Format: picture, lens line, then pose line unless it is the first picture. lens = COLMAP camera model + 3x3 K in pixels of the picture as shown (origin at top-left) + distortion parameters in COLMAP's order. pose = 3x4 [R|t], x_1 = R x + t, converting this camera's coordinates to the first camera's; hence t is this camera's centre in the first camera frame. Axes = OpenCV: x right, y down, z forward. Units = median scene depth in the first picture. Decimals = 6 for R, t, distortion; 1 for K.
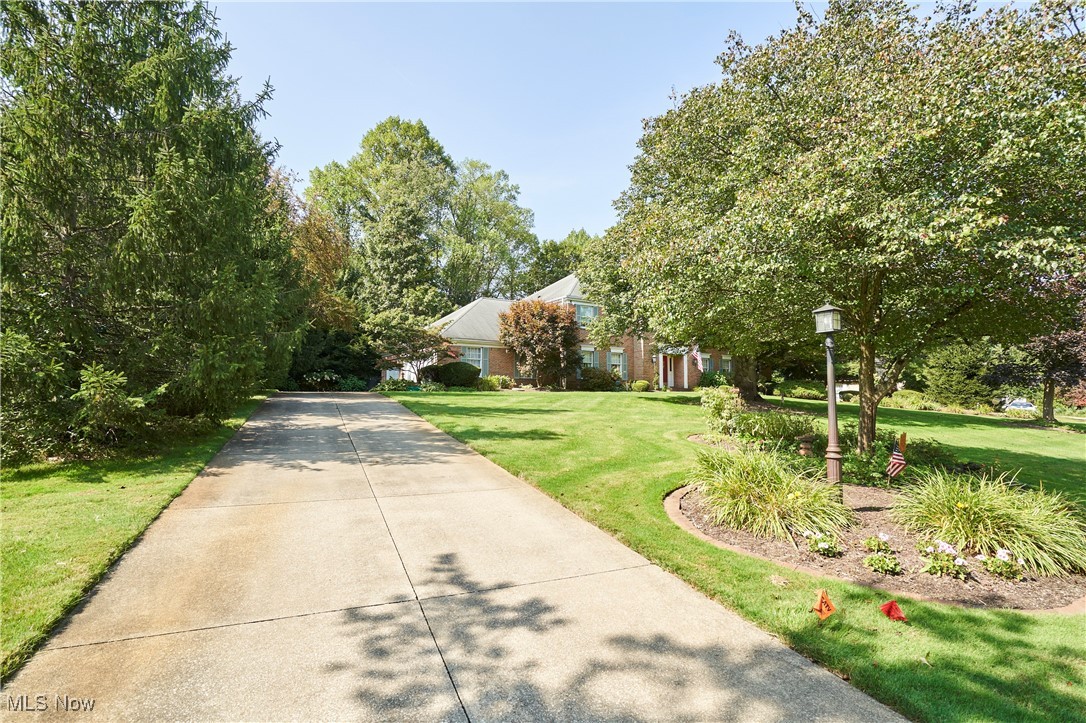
lens RADIAL K [[841.5, 0, 543.0], [0, 841.5, 361.5], [0, 0, 1]] dist [-0.002562, -0.000372]
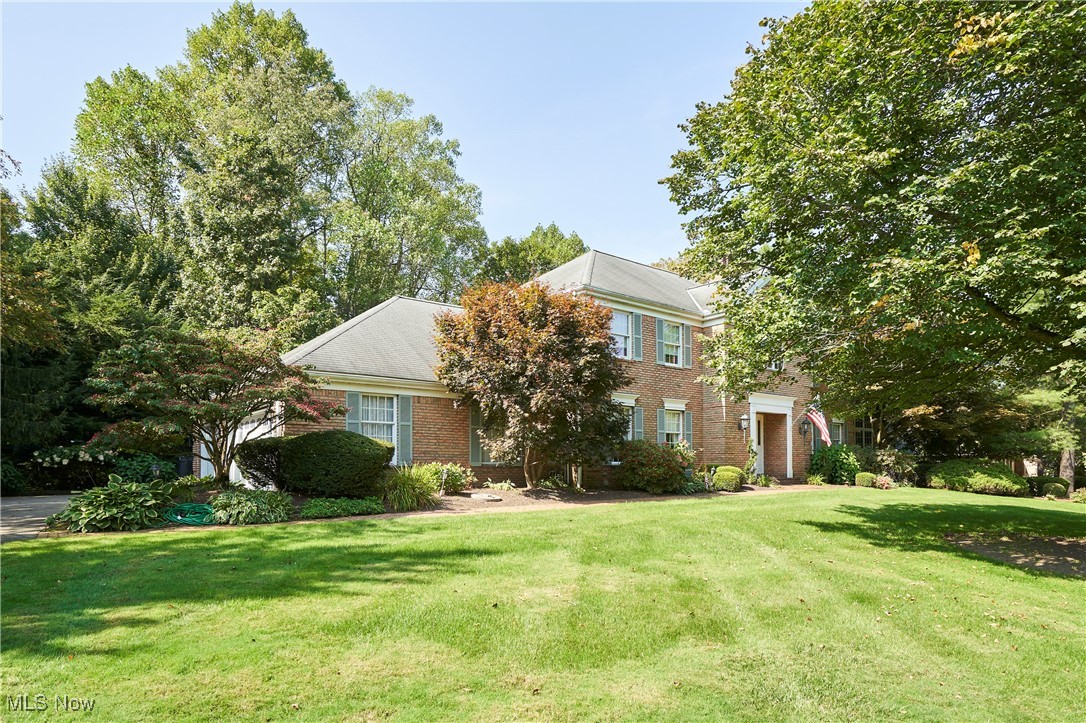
lens RADIAL K [[688.7, 0, 543.9], [0, 688.7, 457.7], [0, 0, 1]] dist [0.002727, 0.001024]
pose [[0.991977, -0.003505, 0.126368, -0.036884], [-0.003711, 0.998377, 0.056824, -0.004516], [-0.126362, -0.056837, 0.990355, 0.554128]]
